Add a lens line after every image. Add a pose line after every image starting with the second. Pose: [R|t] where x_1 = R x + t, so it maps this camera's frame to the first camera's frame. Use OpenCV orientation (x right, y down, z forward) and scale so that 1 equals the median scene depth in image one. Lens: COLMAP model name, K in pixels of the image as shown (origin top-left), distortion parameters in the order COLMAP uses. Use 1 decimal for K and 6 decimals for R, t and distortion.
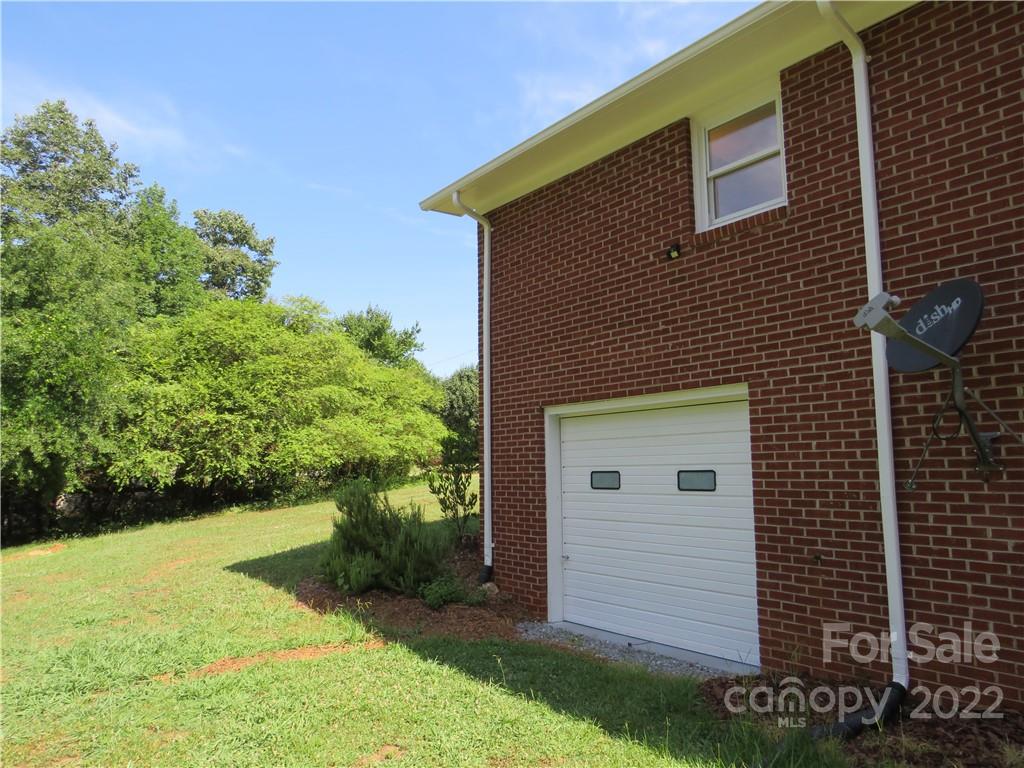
lens RADIAL K [[728.6, 0, 512.3], [0, 728.6, 389.8], [0, 0, 1]] dist [-0.023827, 0.001468]
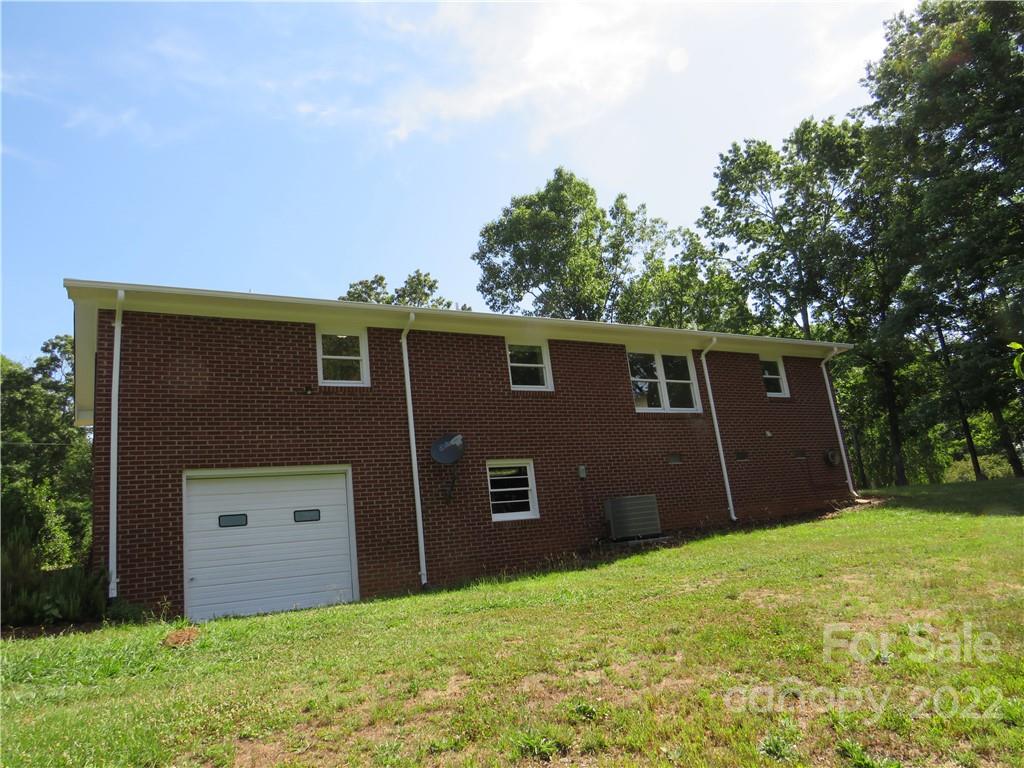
lens RADIAL K [[728.6, 0, 510.3], [0, 728.6, 382.2], [0, 0, 1]] dist [-0.023827, 0.001468]
pose [[0.130835, 0.226520, 0.965179, -1.346338], [-0.003841, 0.973656, -0.227989, 0.188166], [-0.991397, 0.026122, 0.128258, 0.218889]]
